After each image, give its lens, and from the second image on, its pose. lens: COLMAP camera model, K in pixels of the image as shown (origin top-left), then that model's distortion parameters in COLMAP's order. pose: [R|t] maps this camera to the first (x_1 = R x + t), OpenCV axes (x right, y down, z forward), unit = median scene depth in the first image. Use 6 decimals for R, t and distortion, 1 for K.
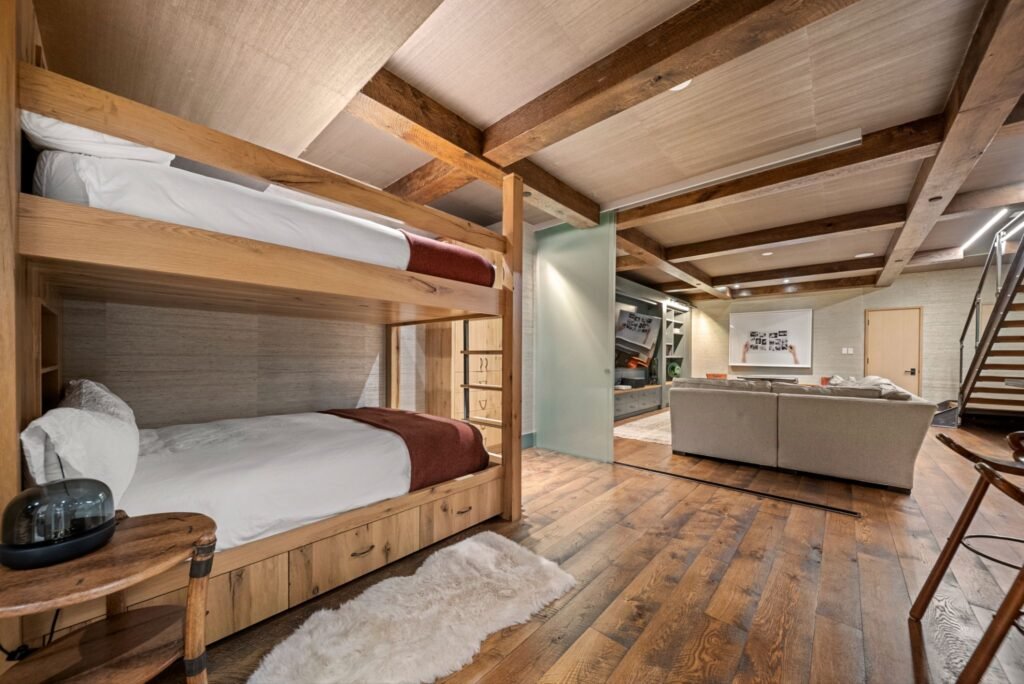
lens RADIAL K [[367.2, 0, 507.8], [0, 367.2, 359.2], [0, 0, 1]] dist [0.000646, 0.000111]
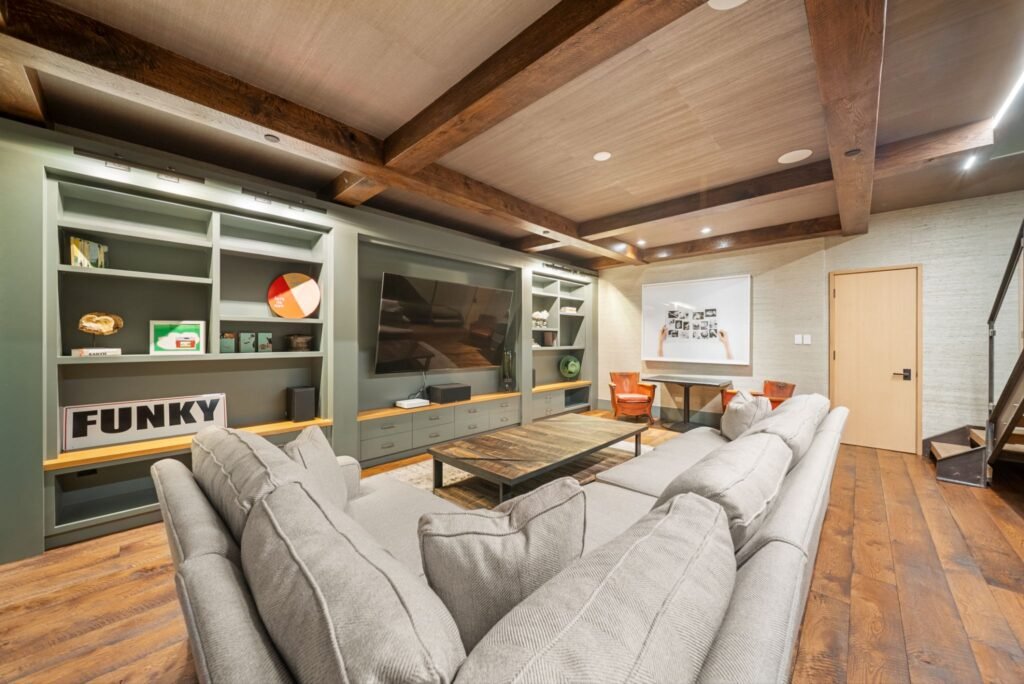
lens RADIAL K [[367.2, 0, 512.0], [0, 367.2, 340.8], [0, 0, 1]] dist [0.000646, 0.000111]
pose [[0.999704, -0.006397, -0.023475, 0.417925], [0.006198, 0.999944, -0.008565, -0.016846], [0.023528, 0.008417, 0.999688, 0.341321]]
